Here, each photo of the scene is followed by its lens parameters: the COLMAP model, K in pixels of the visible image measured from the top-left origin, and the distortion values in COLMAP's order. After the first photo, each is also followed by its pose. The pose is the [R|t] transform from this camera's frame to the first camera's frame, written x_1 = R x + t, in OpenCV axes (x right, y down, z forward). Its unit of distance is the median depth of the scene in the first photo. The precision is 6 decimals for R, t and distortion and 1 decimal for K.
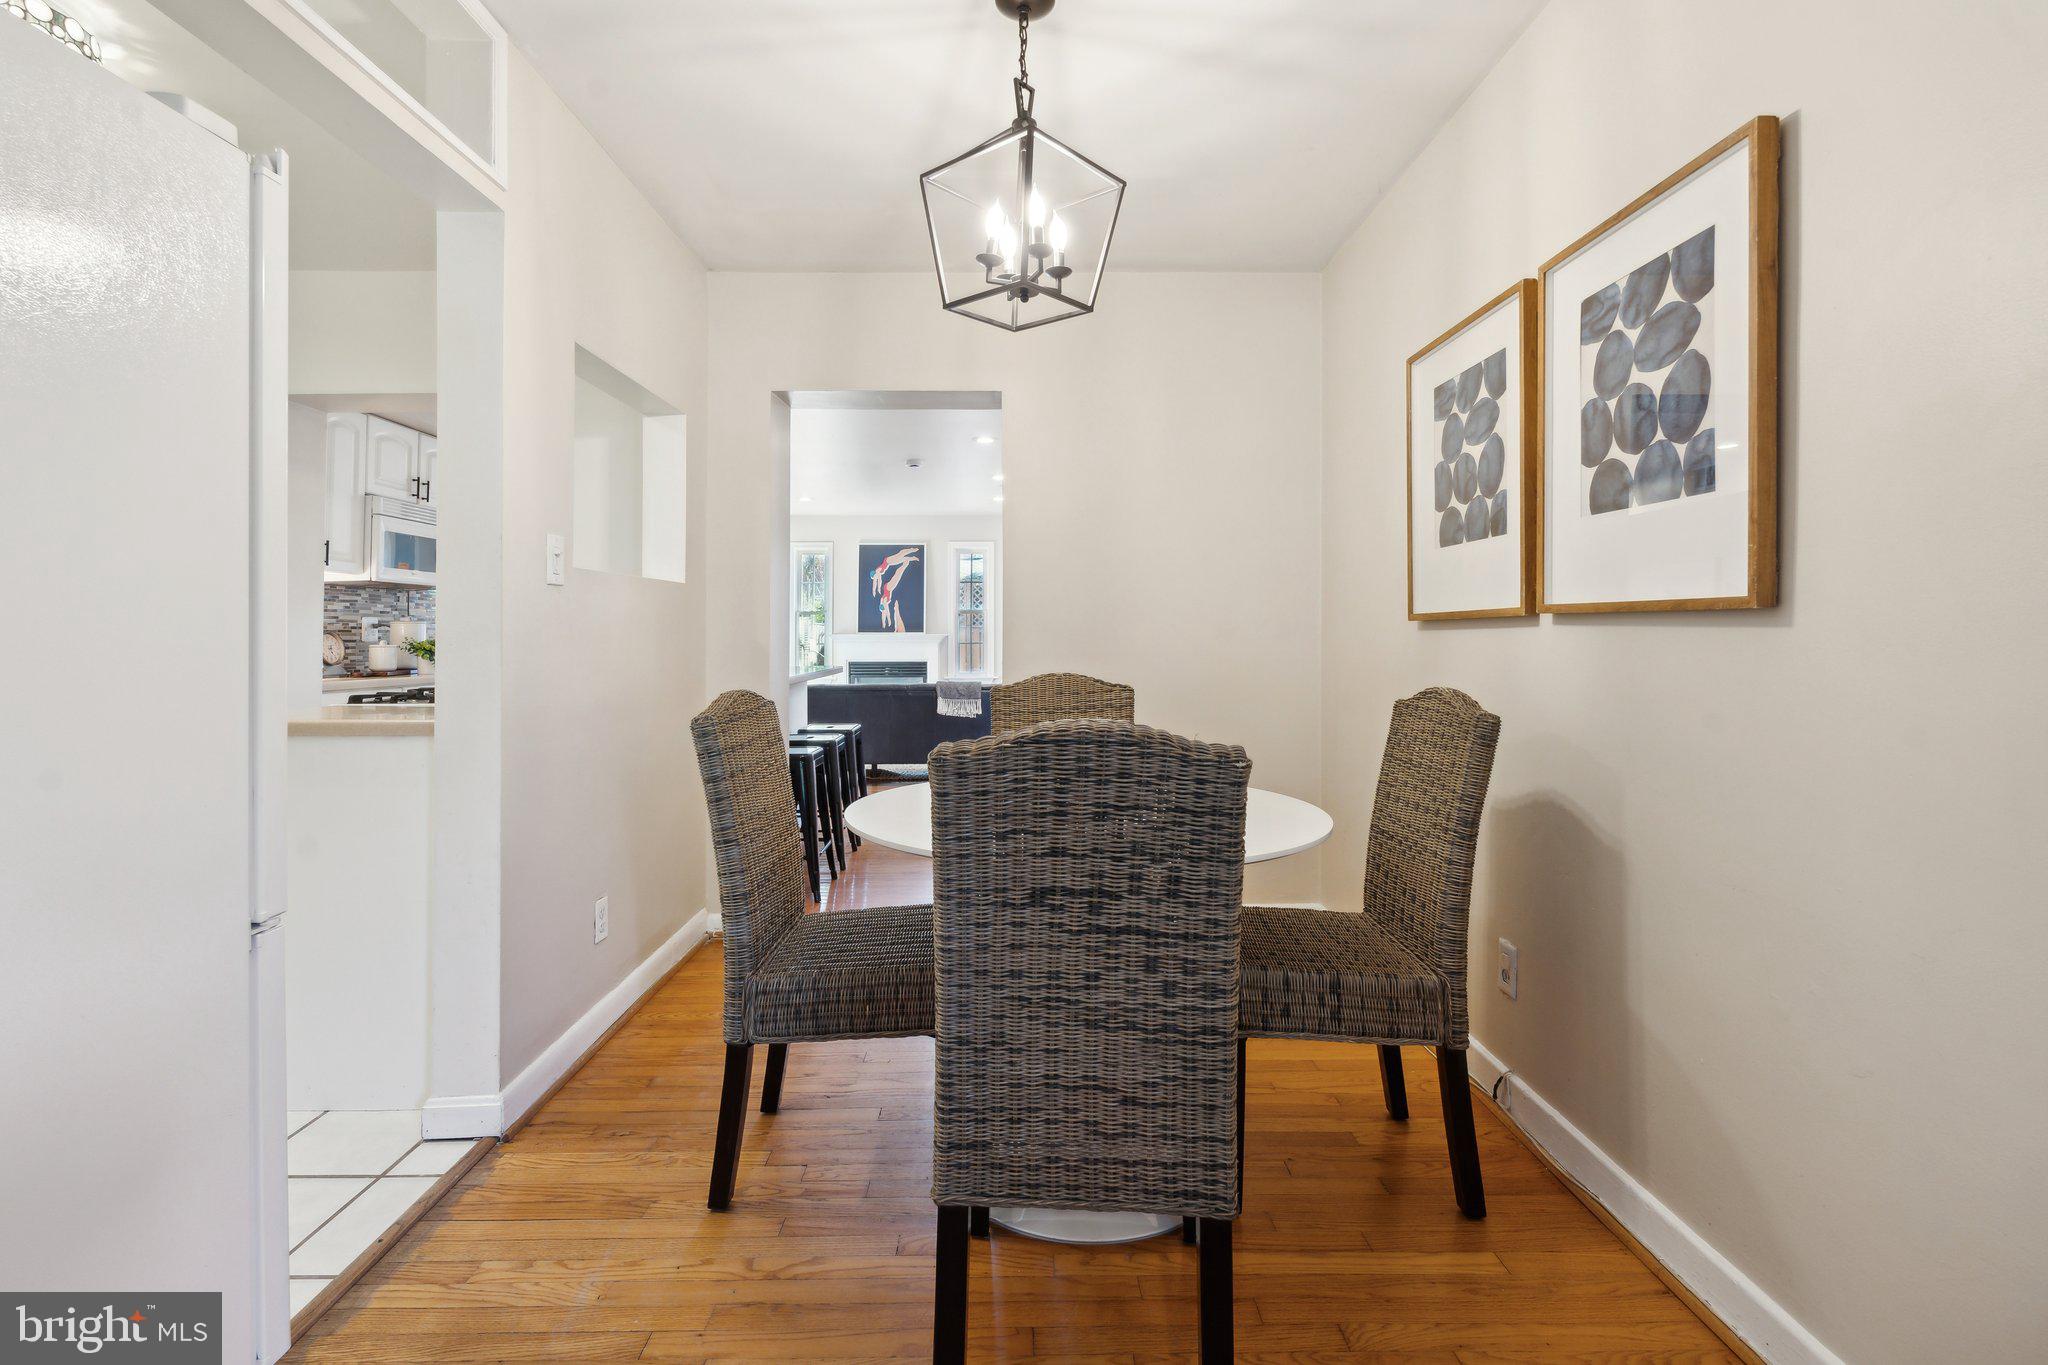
lens RADIAL K [[928.5, 0, 1015.3], [0, 928.5, 623.4], [0, 0, 1]] dist [0.000474, 0.000324]
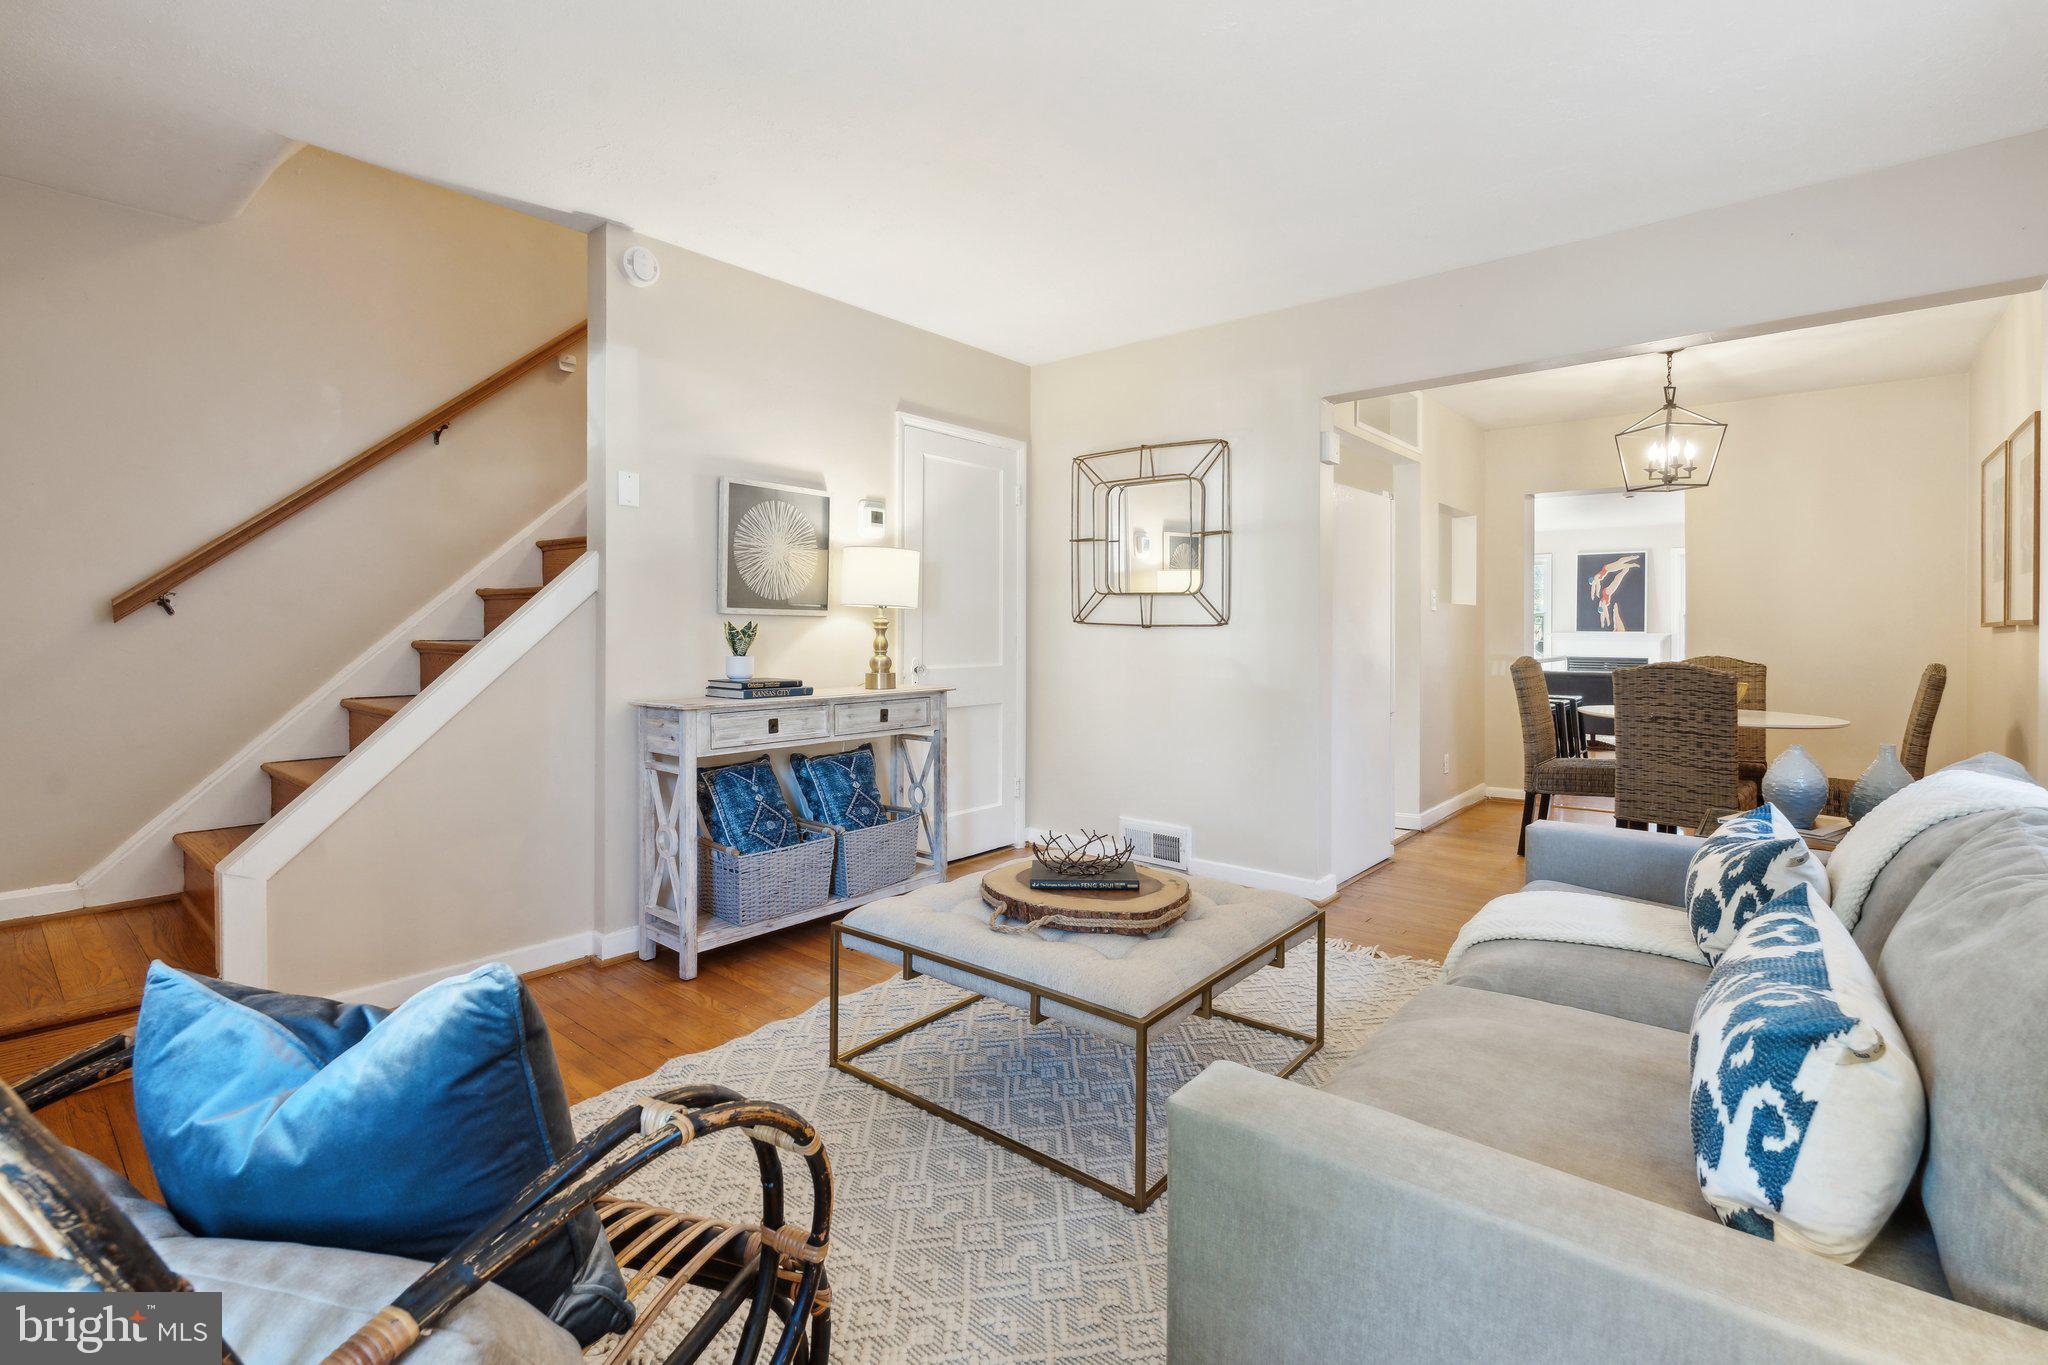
lens RADIAL K [[928.5, 0, 1015.3], [0, 928.5, 623.4], [0, 0, 1]] dist [0.000474, 0.000324]
pose [[0.759842, 0.000254, -0.650108, 0.253585], [0.002073, 0.999994, 0.002814, -0.022124], [0.650104, -0.003486, 0.759837, -1.649934]]
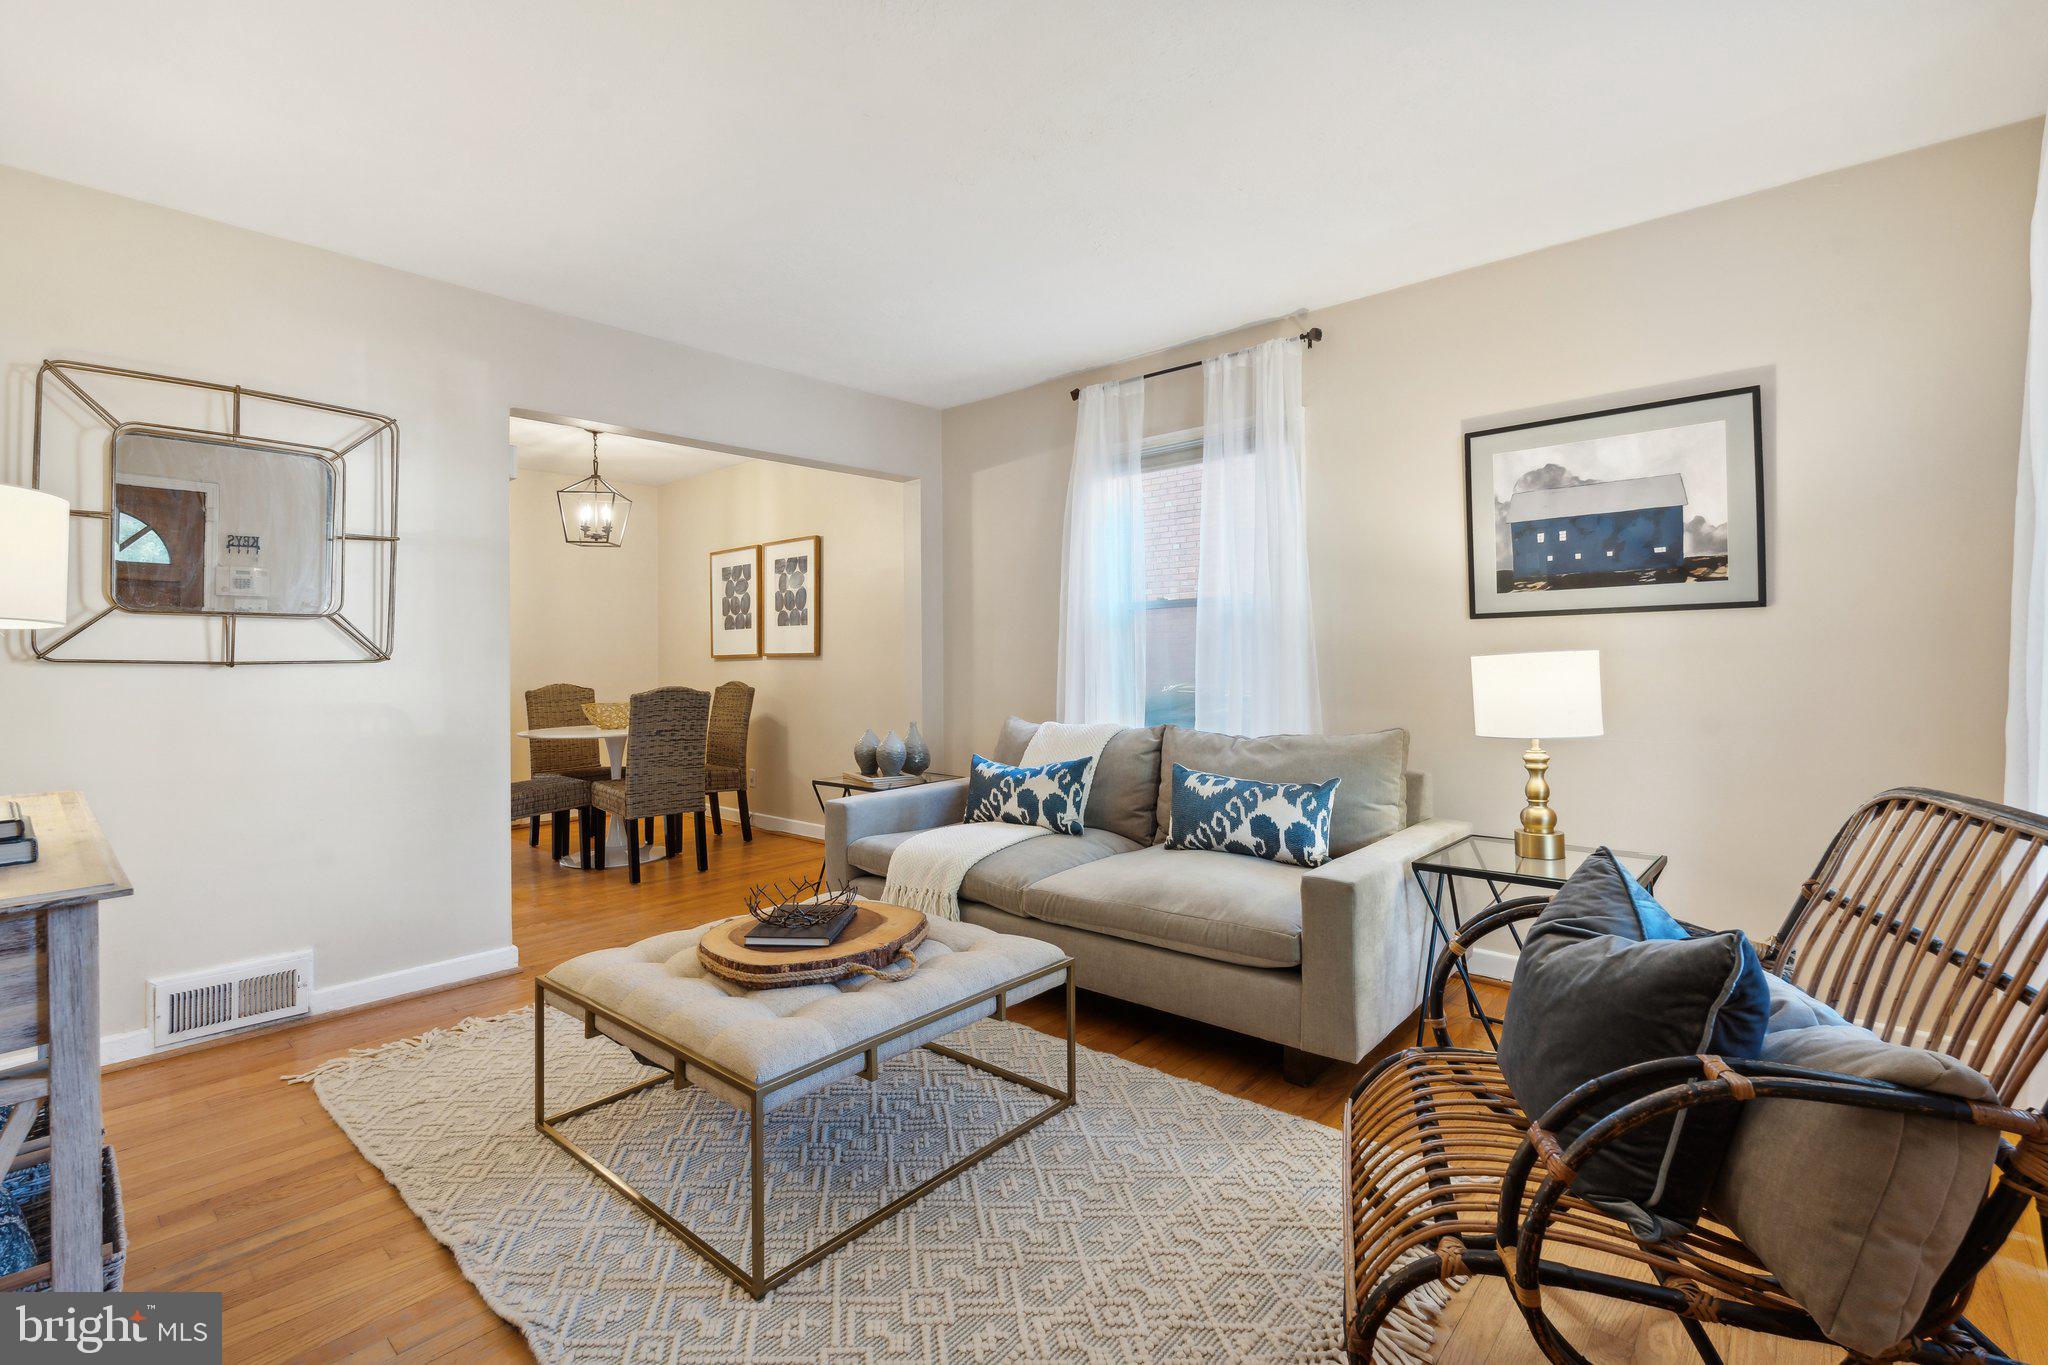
lens RADIAL K [[920.3, 0, 1015.0], [0, 920.3, 648.5], [0, 0, 1]] dist [0.001412, 0.000314]
pose [[0.670407, -0.001313, 0.741992, -1.107360], [0.004506, 0.999987, -0.002302, -0.024250], [-0.741980, 0.004886, 0.670404, -1.620748]]
